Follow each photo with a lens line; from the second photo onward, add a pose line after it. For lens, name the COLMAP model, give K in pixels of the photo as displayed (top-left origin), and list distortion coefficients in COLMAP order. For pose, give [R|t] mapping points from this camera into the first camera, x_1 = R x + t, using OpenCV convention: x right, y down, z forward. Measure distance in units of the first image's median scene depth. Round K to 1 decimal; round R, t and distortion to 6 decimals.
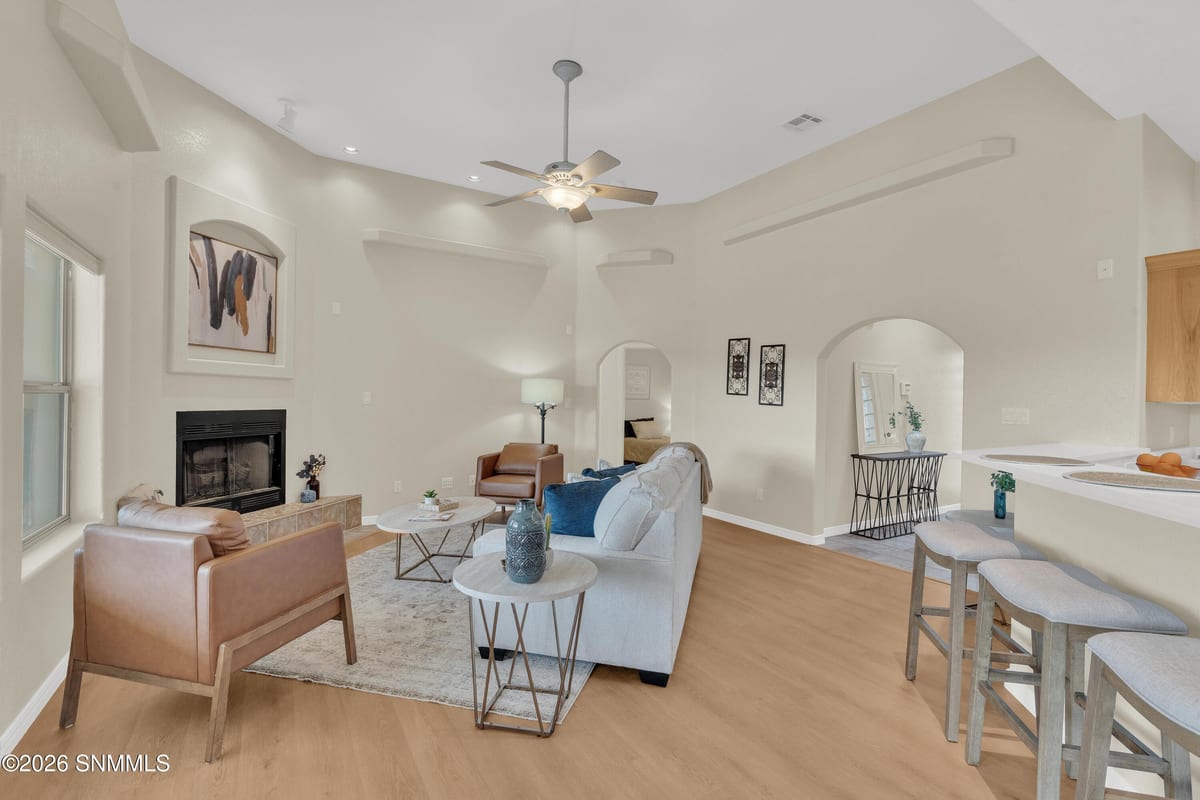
lens RADIAL K [[542.0, 0, 590.6], [0, 542.0, 396.8], [0, 0, 1]] dist [-0.000708, -0.000349]
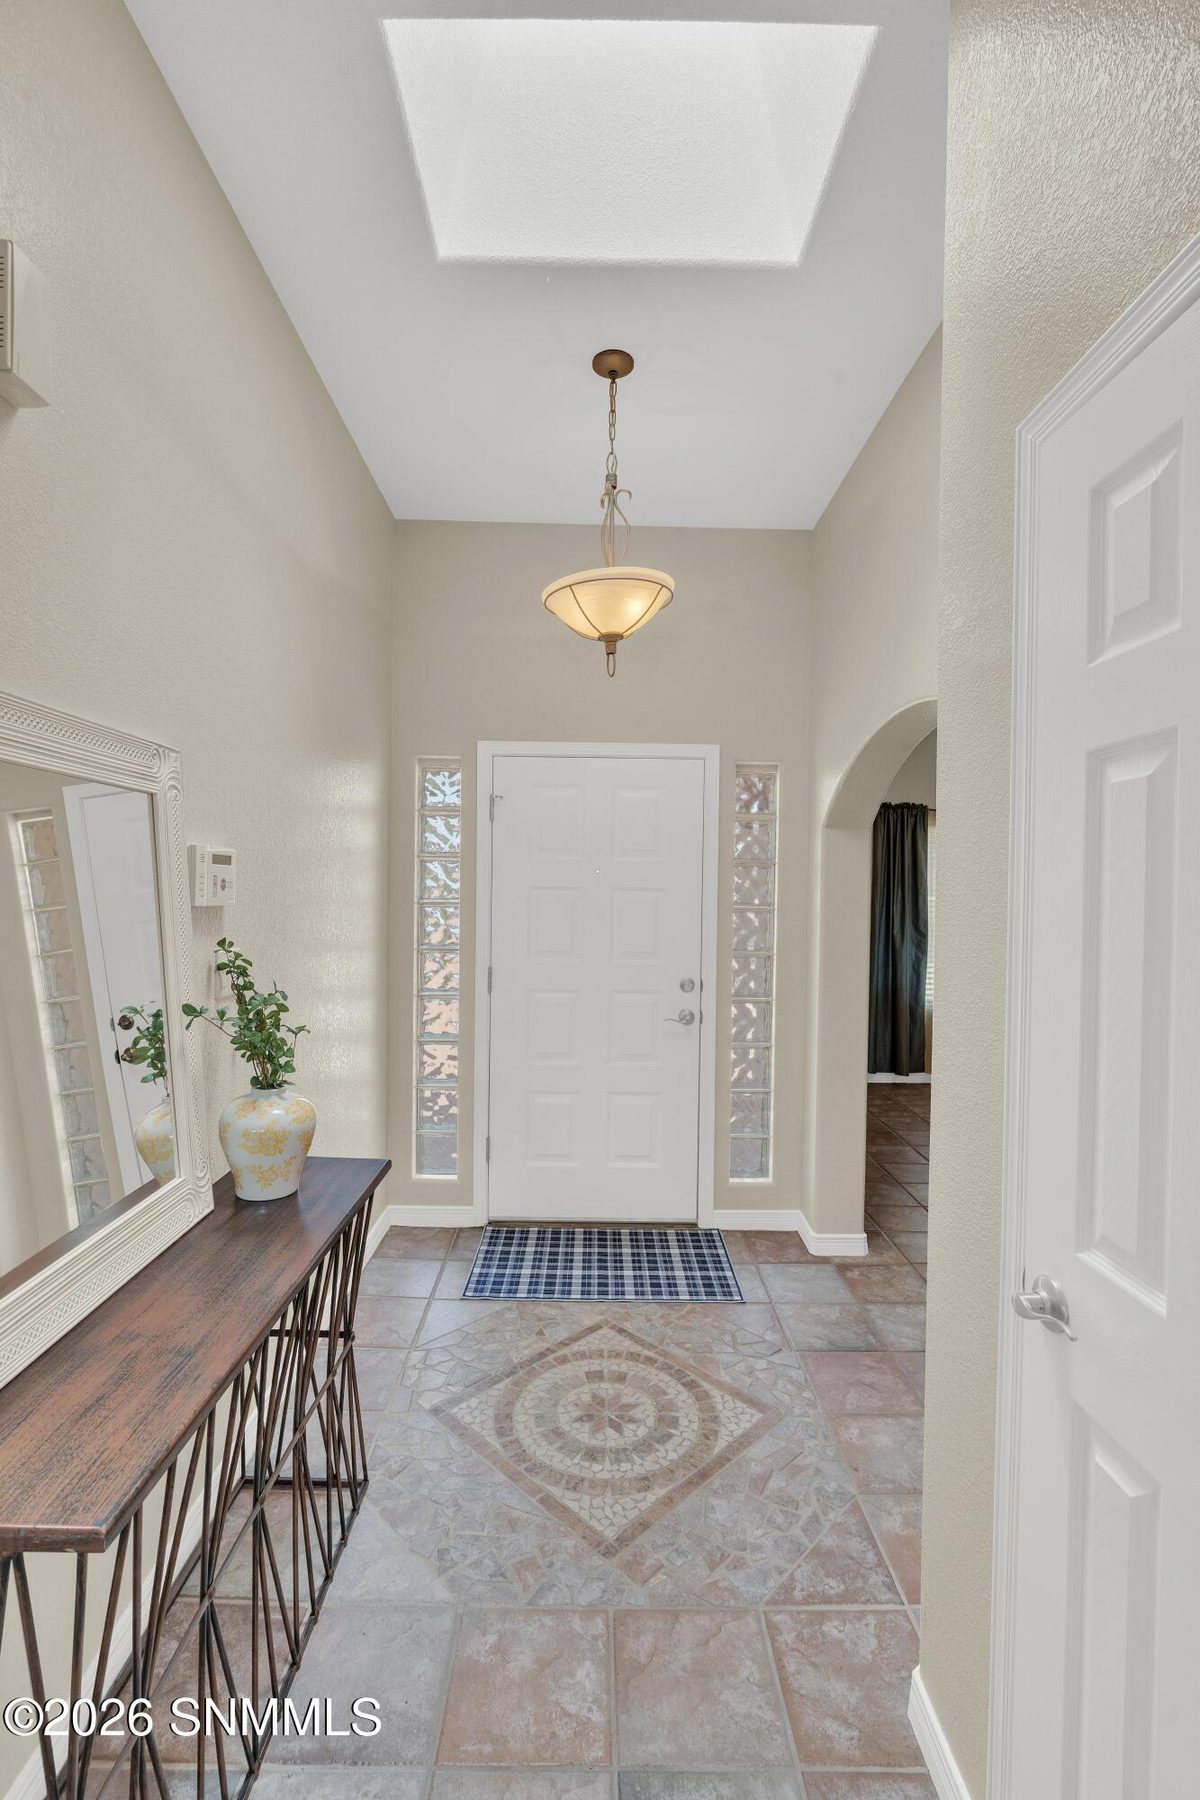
lens RADIAL K [[870.2, 0, 600.0], [0, 870.2, 900.0], [0, 0, 1]] dist [-0.003058, -0.000476]
pose [[0.533940, -0.007127, 0.845493, 0.391938], [0.003395, 0.999974, 0.006286, -0.007708], [-0.845516, -0.000486, 0.533950, 0.718847]]
